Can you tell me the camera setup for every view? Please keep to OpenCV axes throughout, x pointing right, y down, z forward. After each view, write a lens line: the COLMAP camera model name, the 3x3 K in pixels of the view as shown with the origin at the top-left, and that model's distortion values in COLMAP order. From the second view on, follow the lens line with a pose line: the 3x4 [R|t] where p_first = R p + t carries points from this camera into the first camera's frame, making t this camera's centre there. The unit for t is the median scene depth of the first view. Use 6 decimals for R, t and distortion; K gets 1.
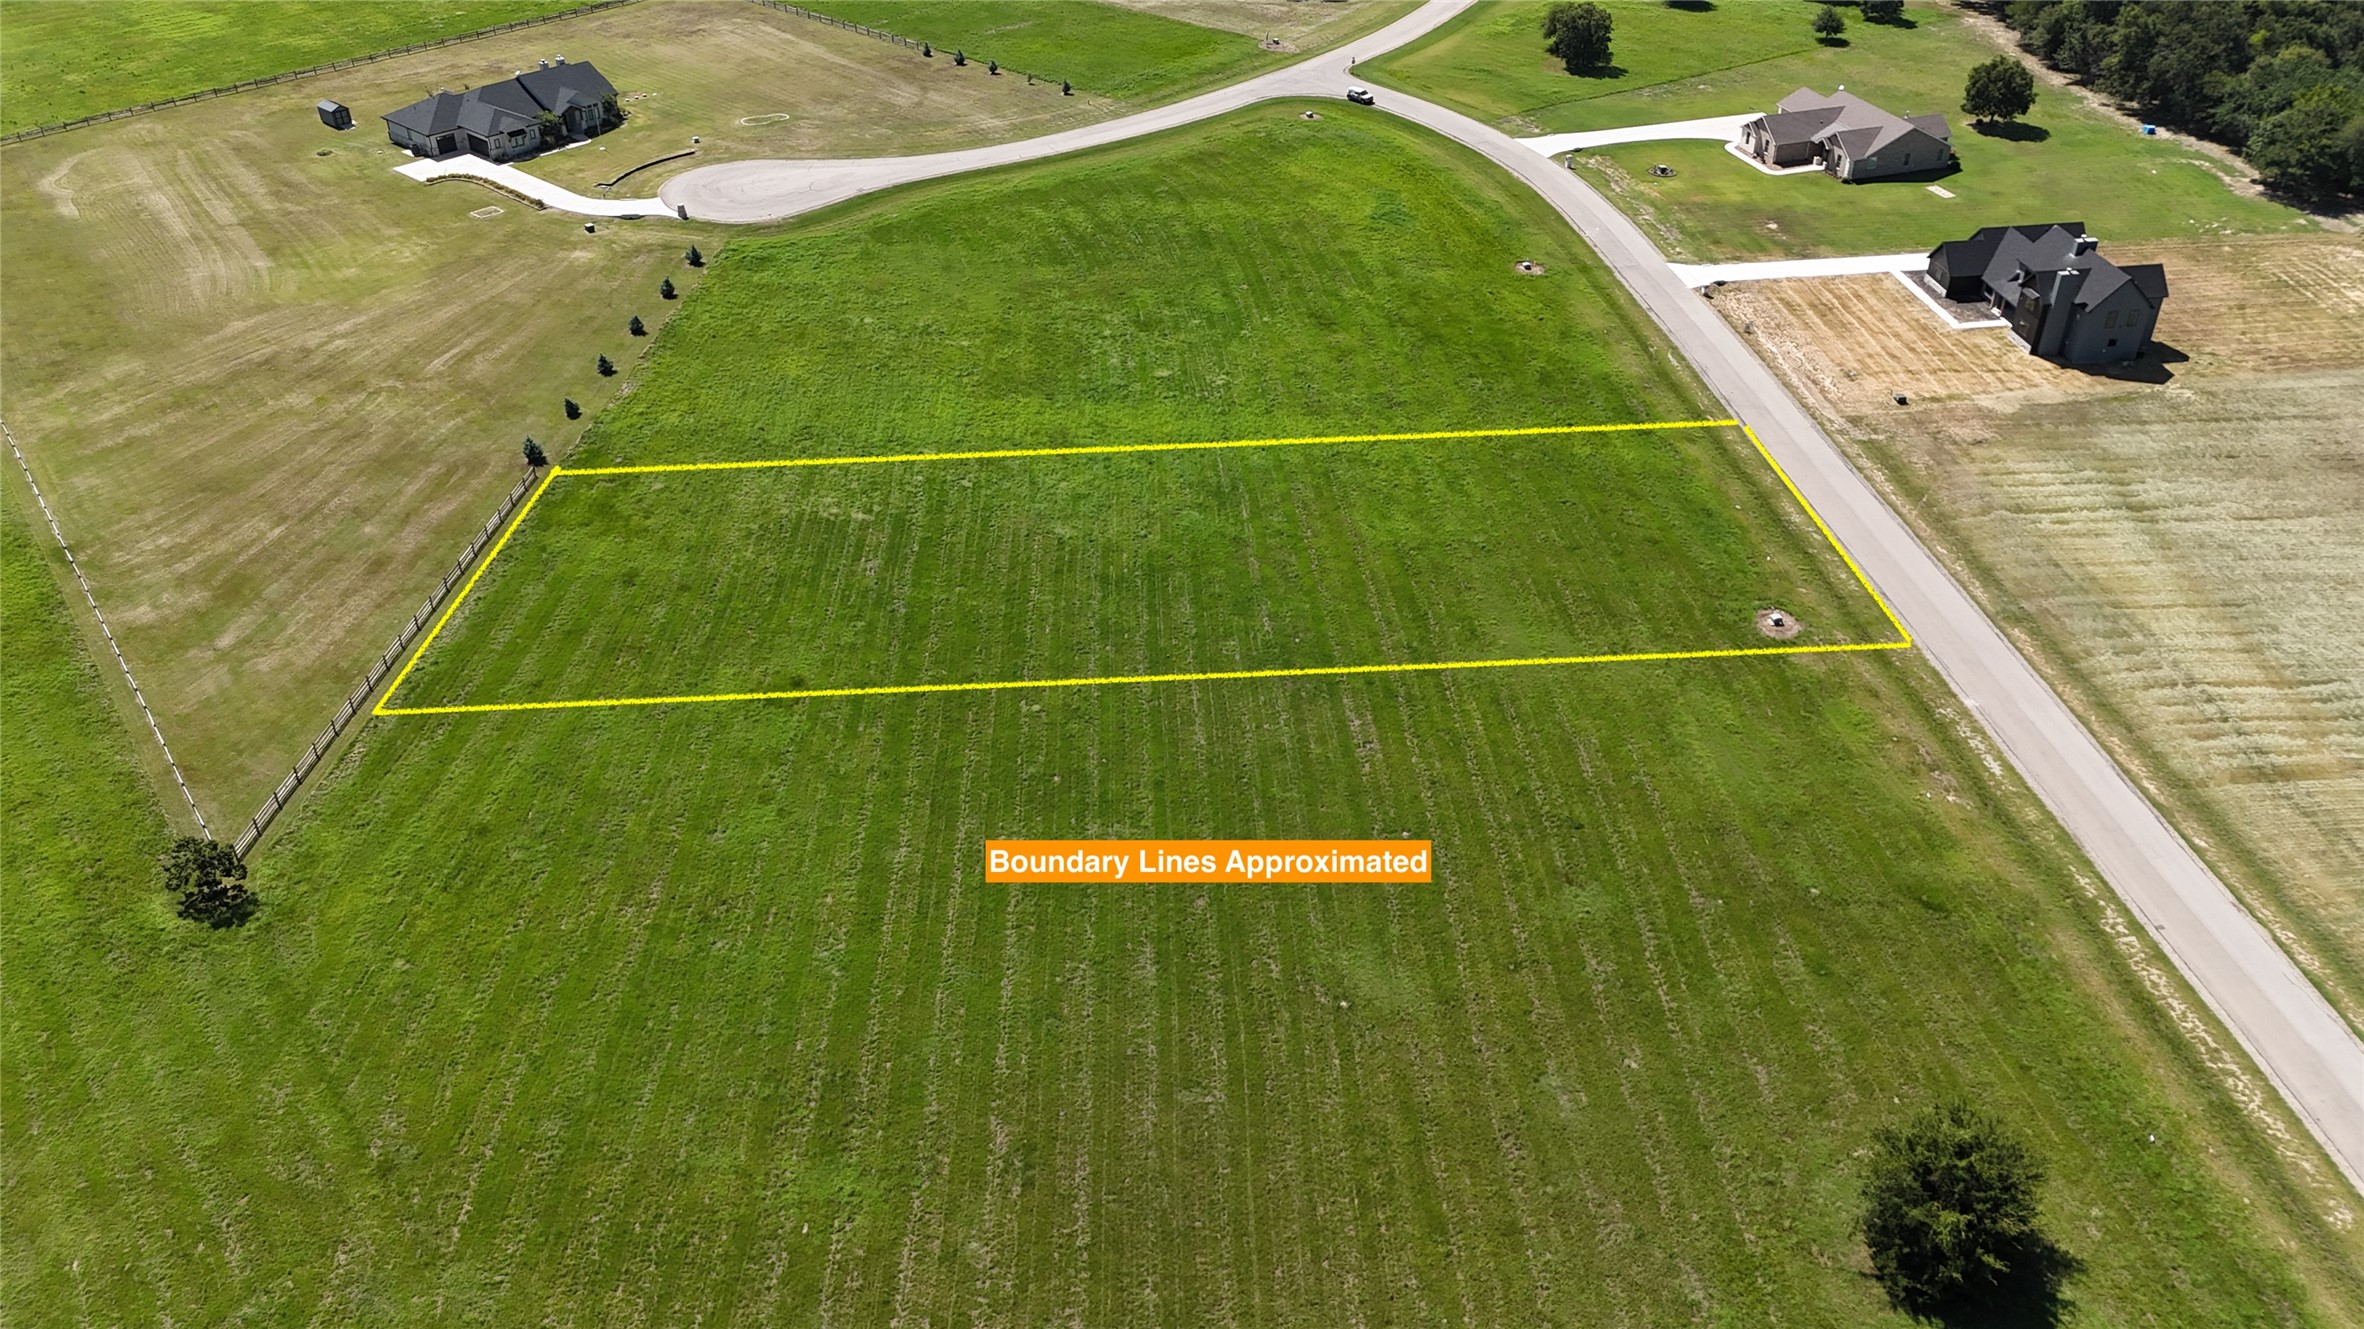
lens RADIAL K [[1872.3, 0, 1169.5], [0, 1872.3, 669.7], [0, 0, 1]] dist [0.048830, -0.026360]
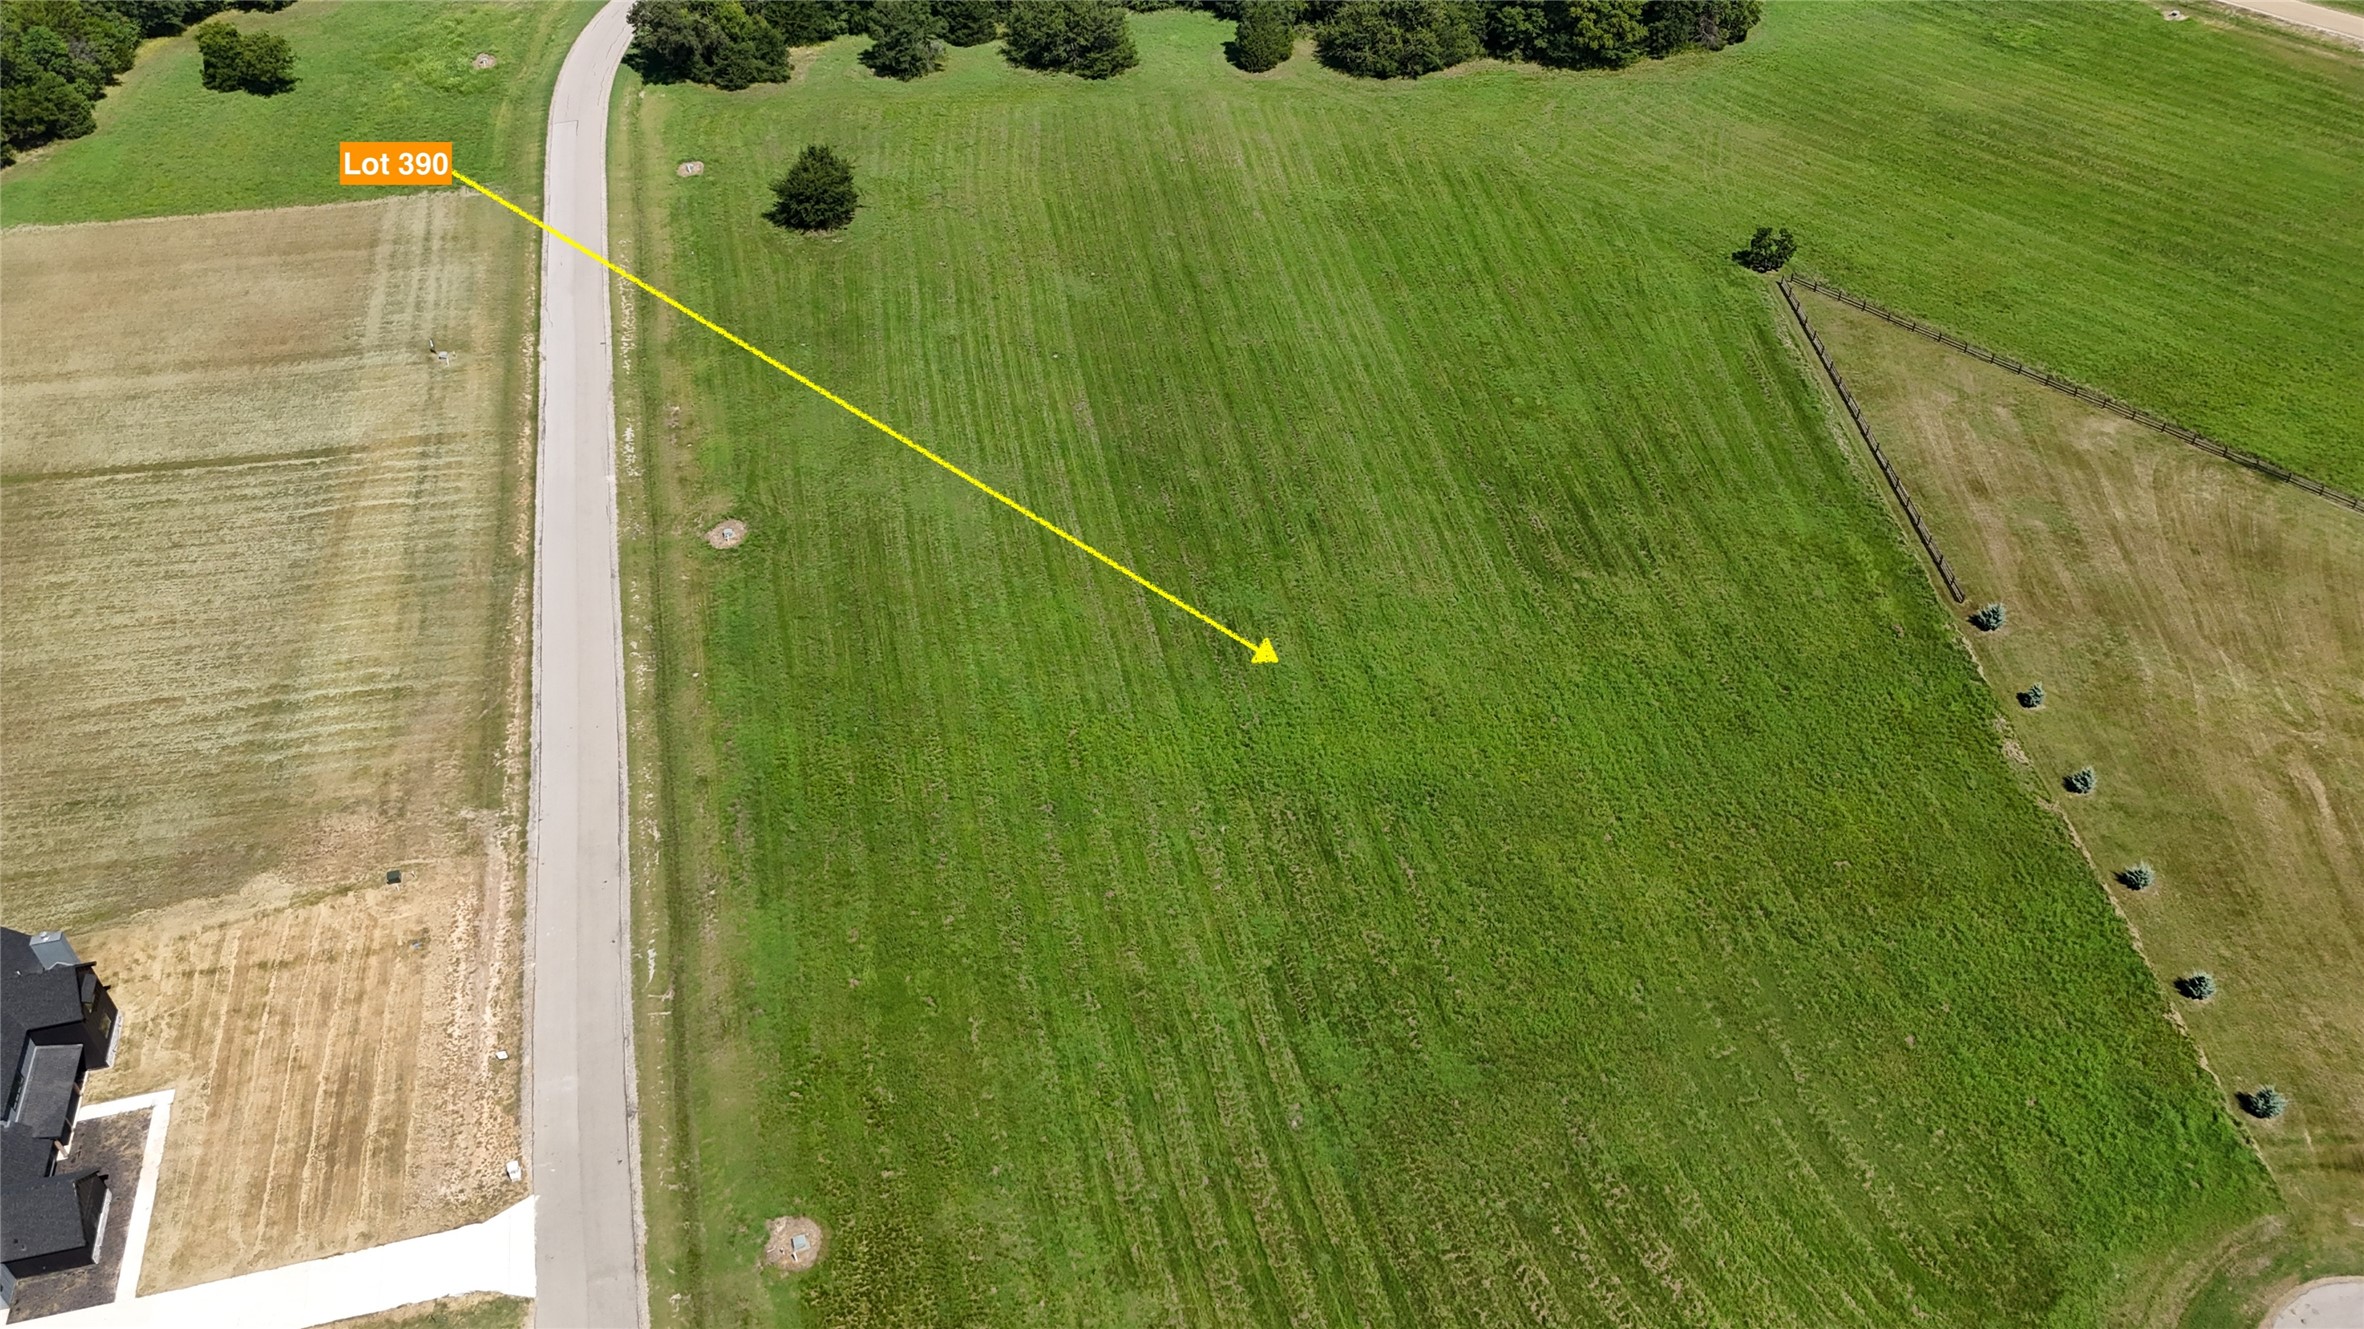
lens RADIAL K [[1872.3, 0, 1186.8], [0, 1872.3, 668.8], [0, 0, 1]] dist [0.048830, -0.026360]
pose [[-0.990908, 0.102337, -0.087346, 0.143419], [-0.058714, 0.255204, 0.965103, -1.055998], [0.121057, 0.961456, -0.246875, 1.307322]]
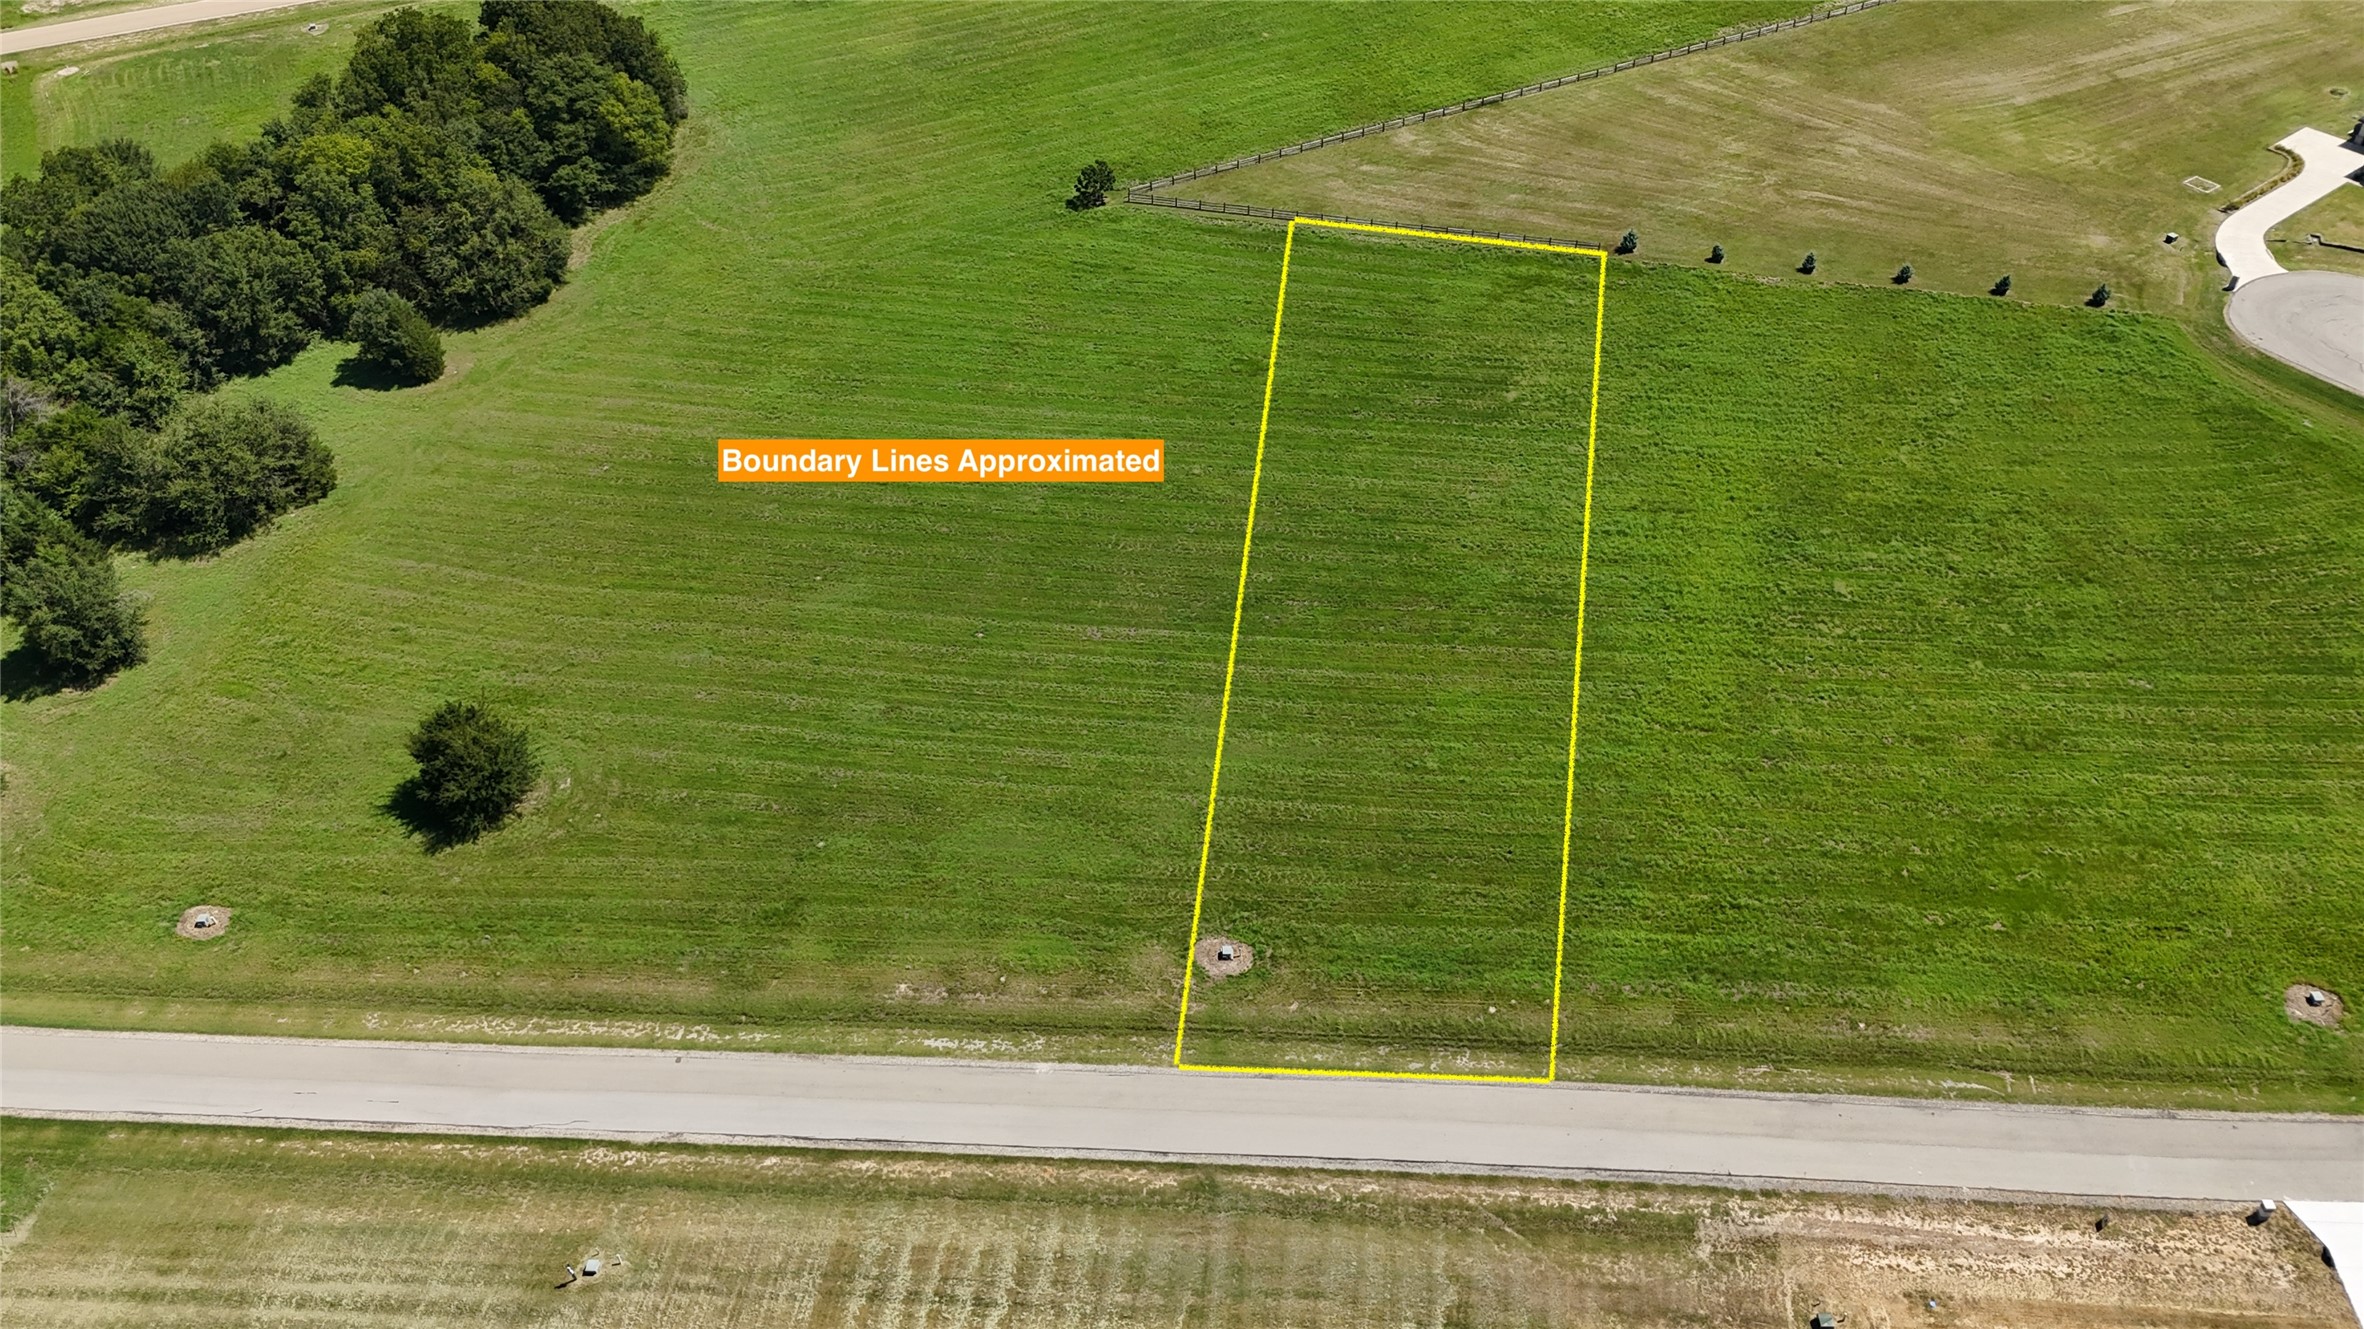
lens RADIAL K [[1872.3, 0, 1182.0], [0, 1872.3, 666.8], [0, 0, 1]] dist [0.048830, -0.026360]
pose [[-0.165689, 0.660914, -0.731943, 0.836131], [-0.538717, 0.561018, 0.628524, -0.615267], [0.826033, 0.498450, 0.263091, 0.633883]]
